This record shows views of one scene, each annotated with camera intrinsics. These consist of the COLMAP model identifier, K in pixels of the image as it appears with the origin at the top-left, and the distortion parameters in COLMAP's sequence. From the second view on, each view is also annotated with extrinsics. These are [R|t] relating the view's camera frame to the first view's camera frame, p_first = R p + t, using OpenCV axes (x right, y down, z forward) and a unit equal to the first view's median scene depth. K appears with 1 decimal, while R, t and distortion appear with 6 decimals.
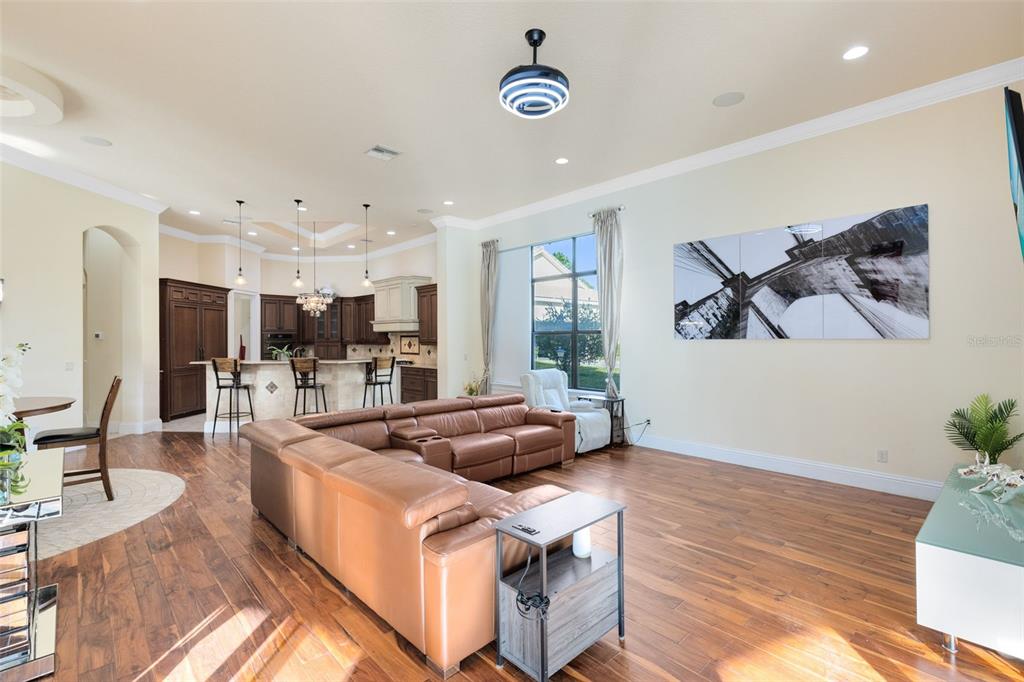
lens RADIAL K [[465.9, 0, 510.6], [0, 465.9, 338.9], [0, 0, 1]] dist [0.001561, 0.000057]
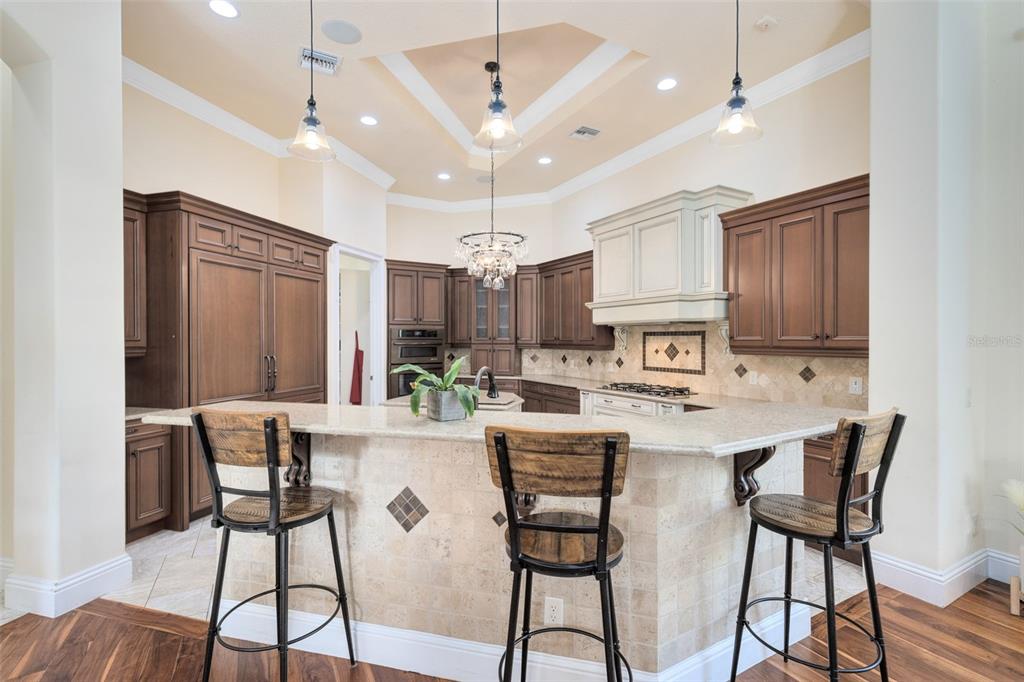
lens RADIAL K [[465.9, 0, 511.4], [0, 465.9, 340.9], [0, 0, 1]] dist [0.001561, 0.000057]
pose [[0.970245, 0.004487, -0.242085, -0.260161], [-0.004009, 0.999989, 0.002468, 0.001441], [0.242094, -0.001424, 0.970252, 0.503204]]
